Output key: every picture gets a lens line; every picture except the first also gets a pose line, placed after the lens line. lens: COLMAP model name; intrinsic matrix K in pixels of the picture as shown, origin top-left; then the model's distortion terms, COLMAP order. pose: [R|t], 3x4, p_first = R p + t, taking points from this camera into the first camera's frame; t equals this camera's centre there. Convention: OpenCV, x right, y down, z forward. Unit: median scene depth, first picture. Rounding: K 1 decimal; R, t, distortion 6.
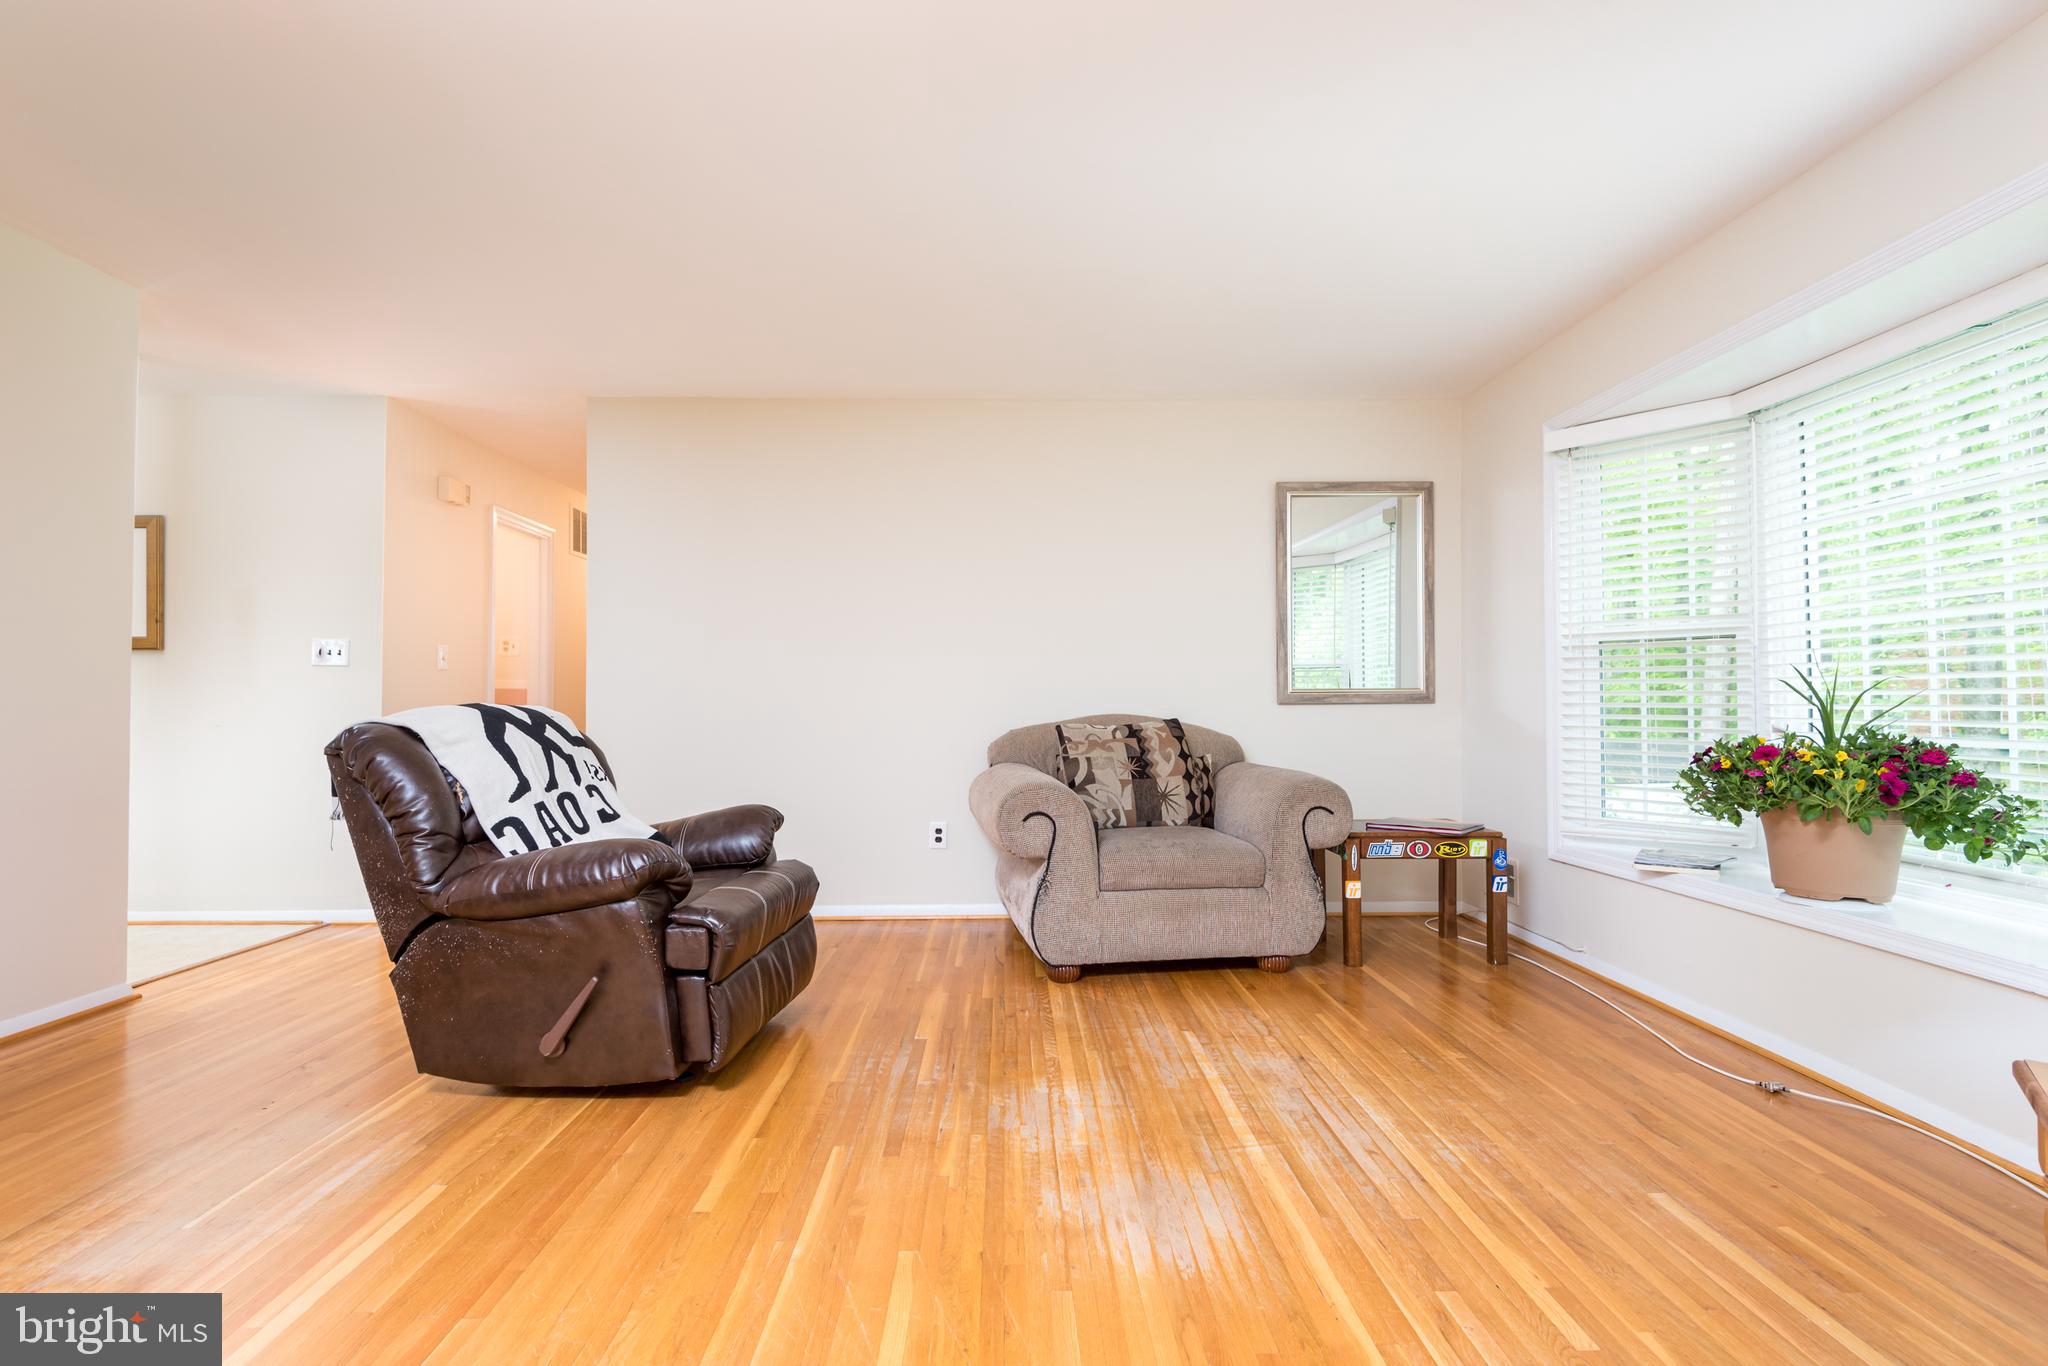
lens RADIAL K [[953.1, 0, 1024.0], [0, 953.1, 683.0], [0, 0, 1]] dist [0.041868, -0.037432]
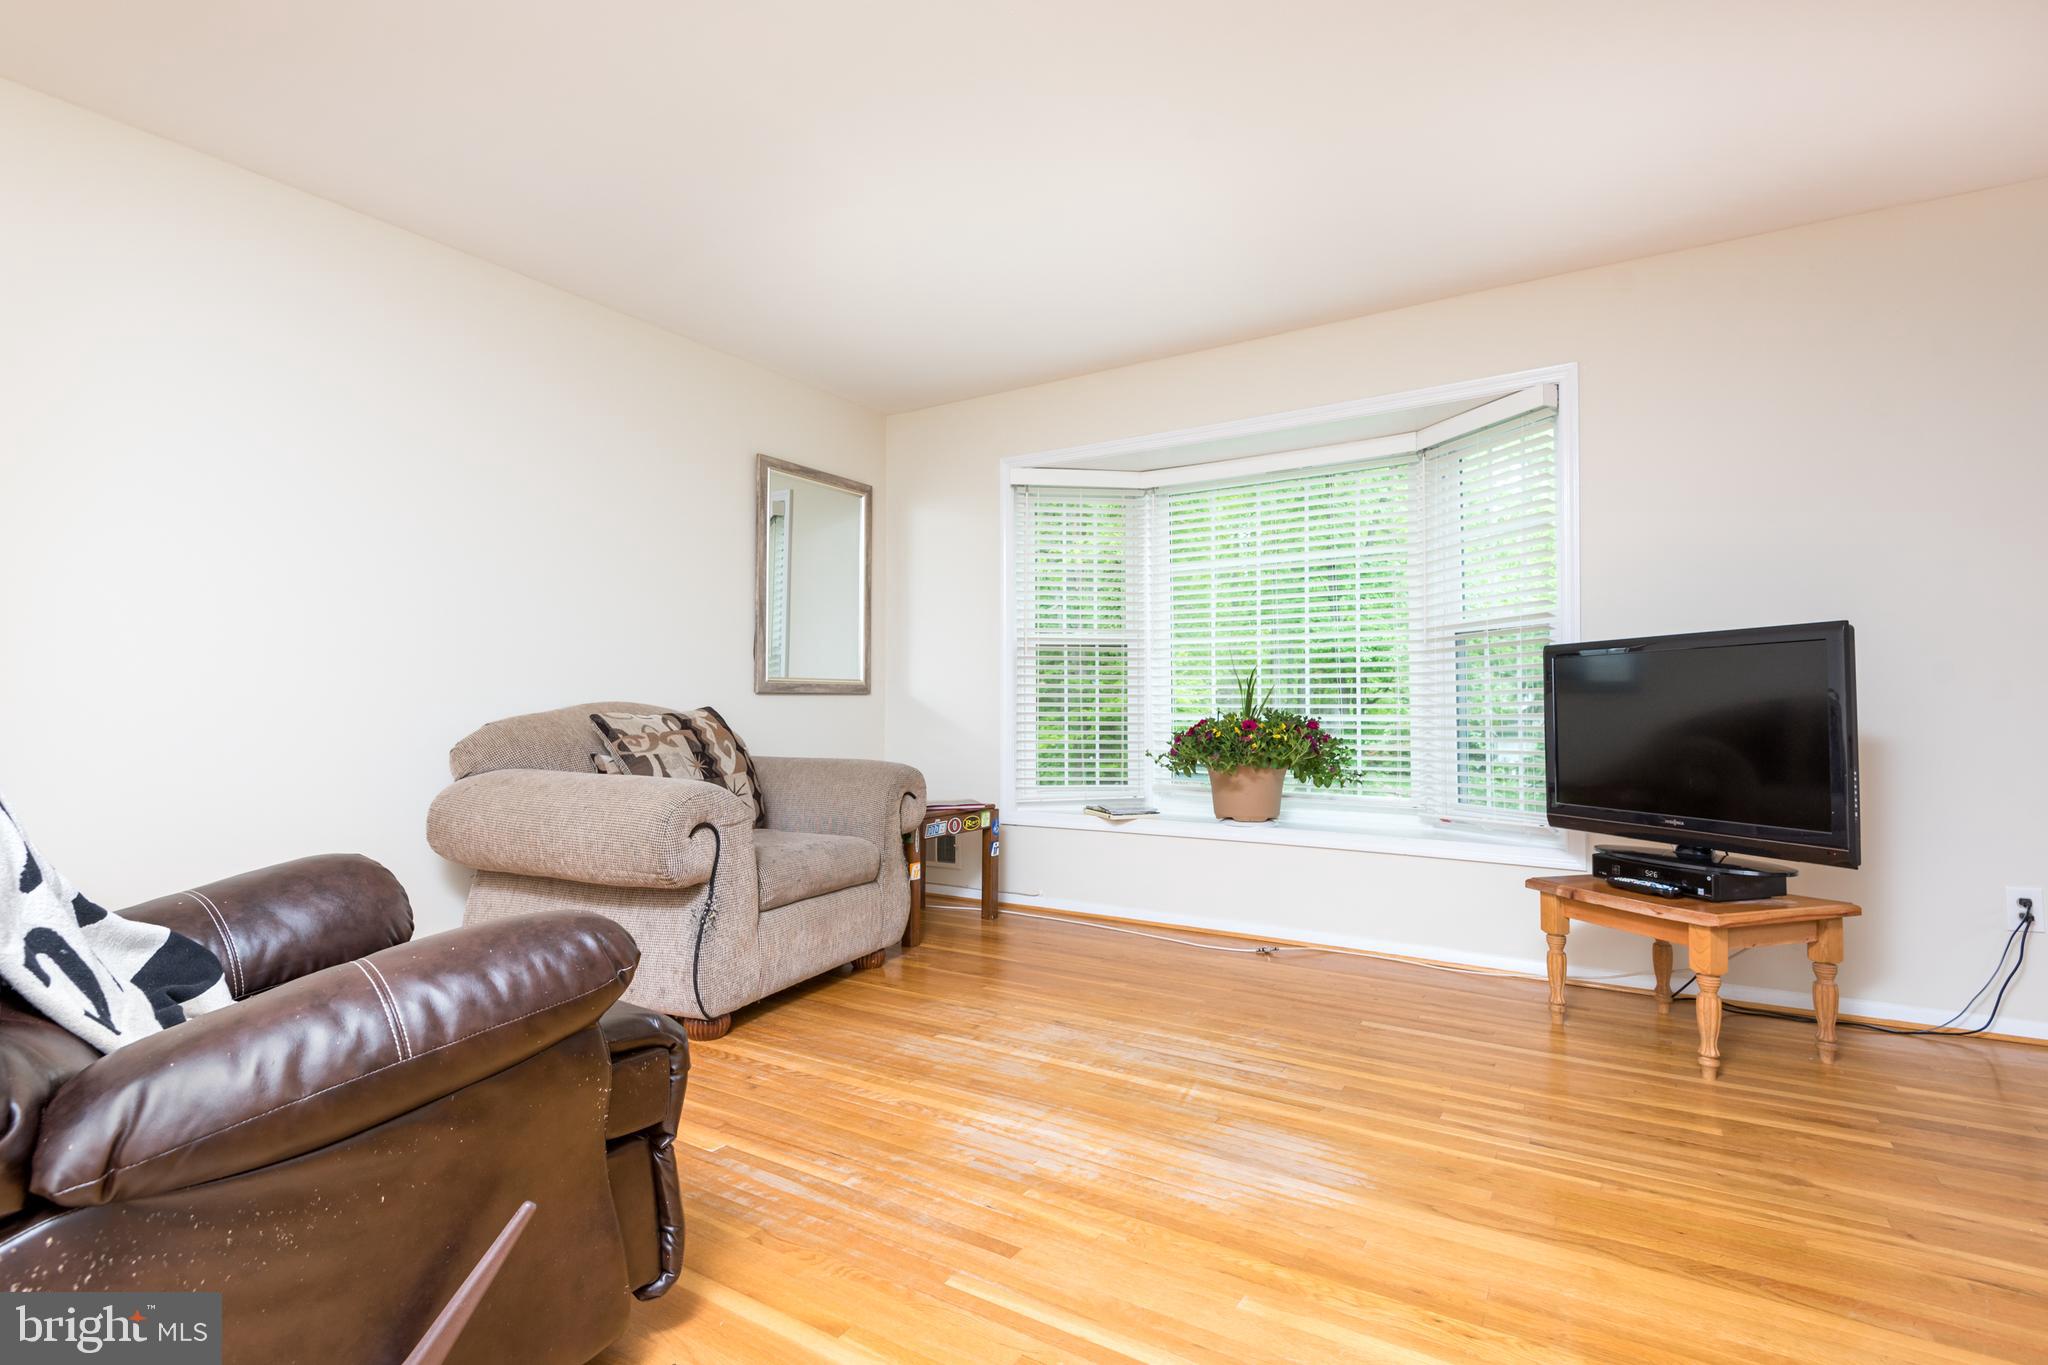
lens RADIAL K [[966.5, 0, 1026.2], [0, 966.5, 688.3], [0, 0, 1]] dist [0.015396, -0.000238]
pose [[0.555336, 0.020324, 0.831378, -0.563721], [-0.020778, 0.999728, -0.010560, 0.033677], [-0.831367, -0.011410, 0.555607, 0.403340]]
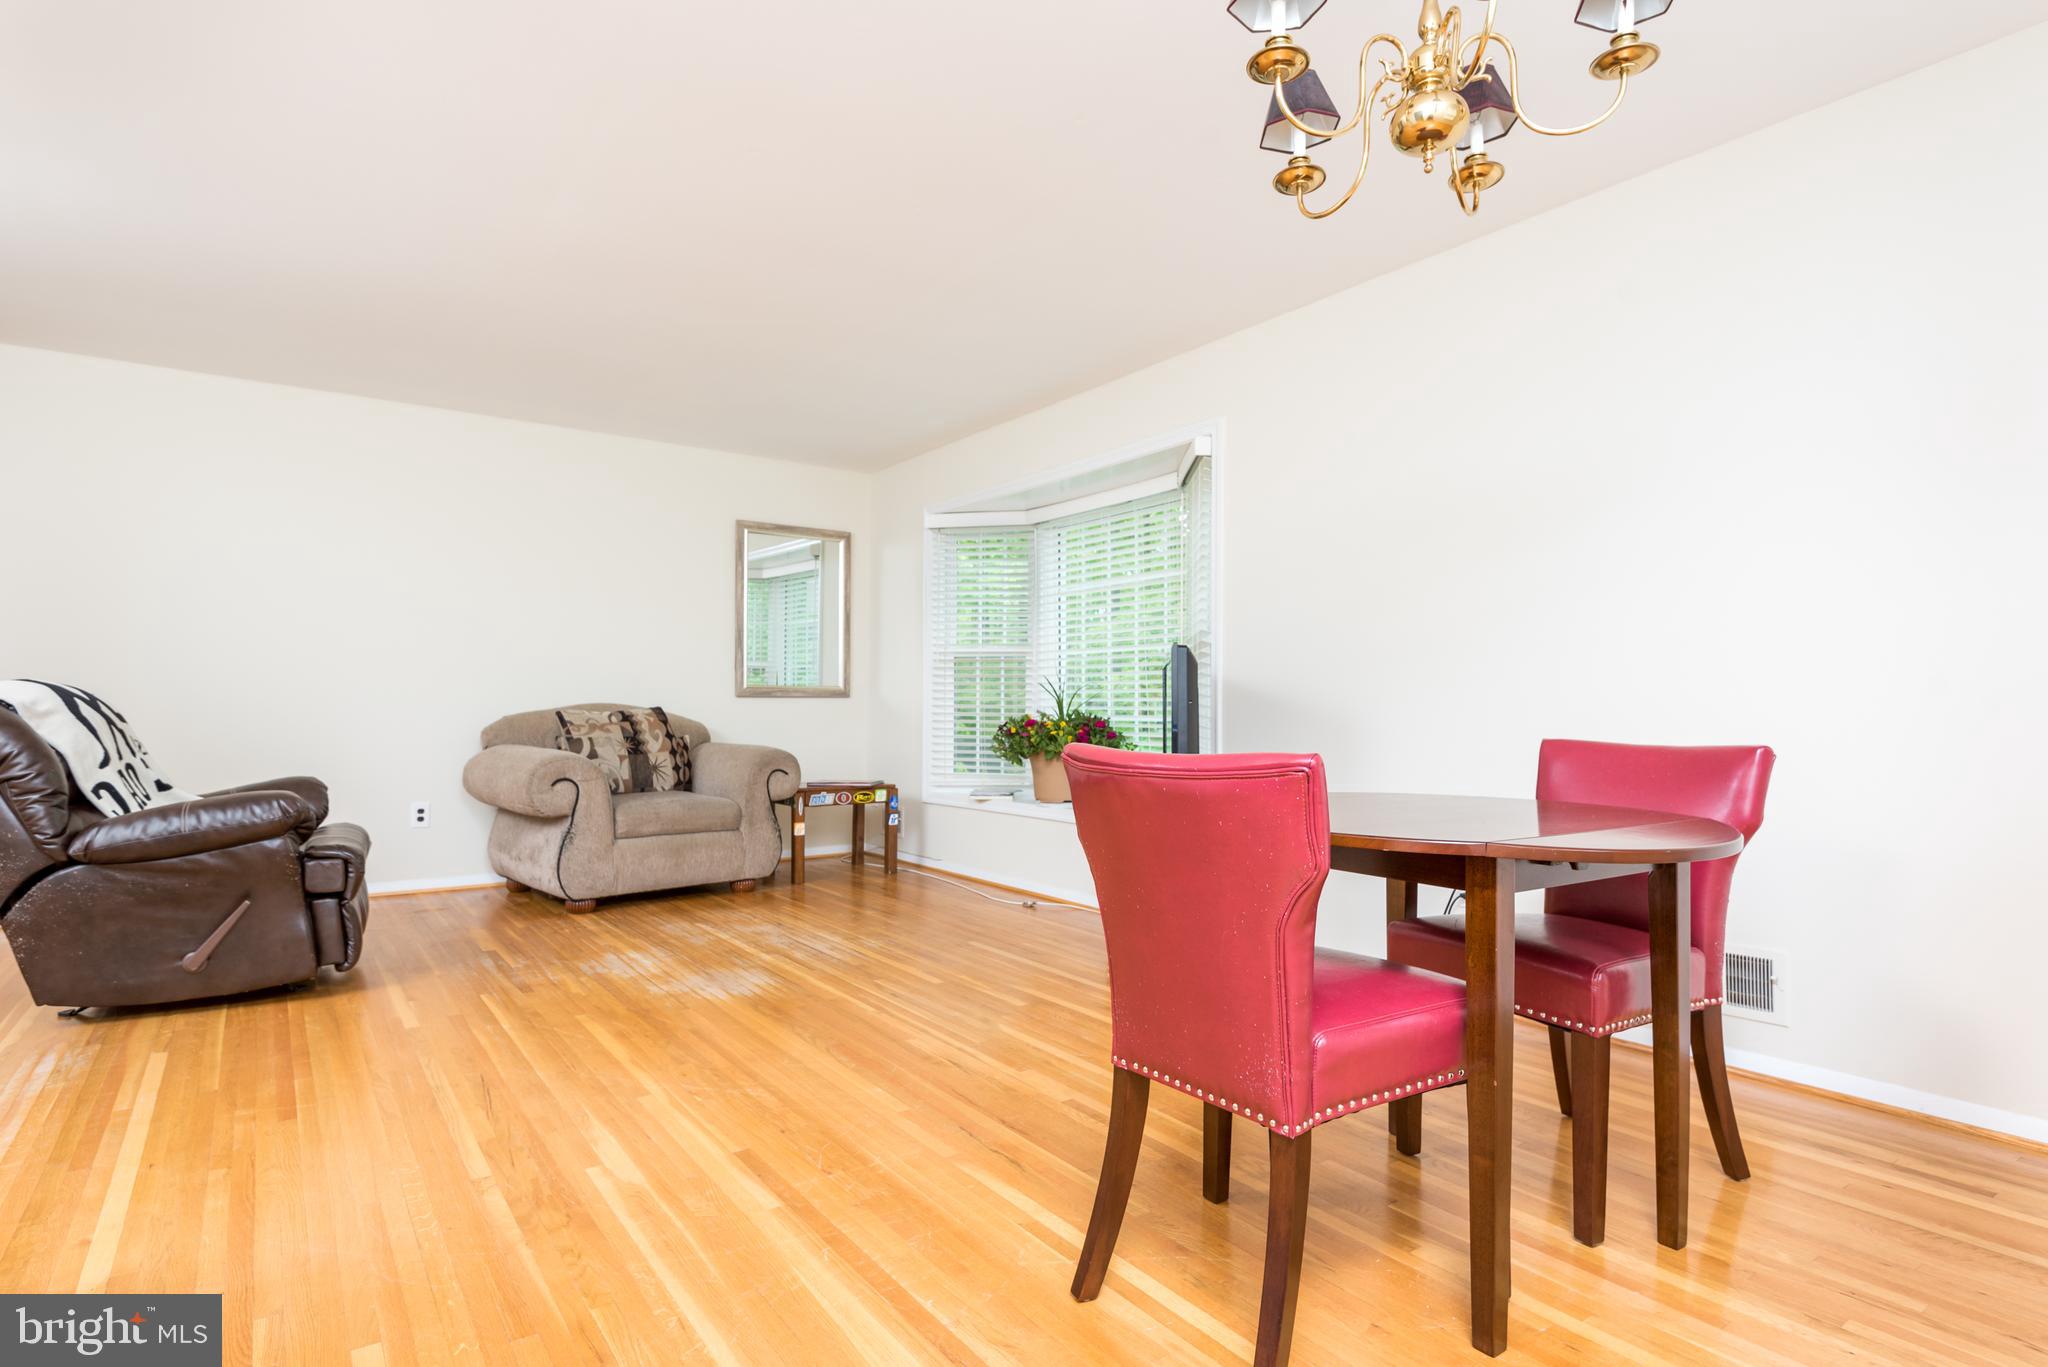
lens RADIAL K [[1042.9, 0, 1040.2], [0, 1042.9, 707.7], [0, 0, 1]] dist [0.001708, -0.000101]
pose [[0.816770, 0.007729, 0.576911, -0.301928], [-0.020071, 0.999686, 0.015023, 0.012201], [-0.576614, -0.023850, 0.816669, -0.532006]]
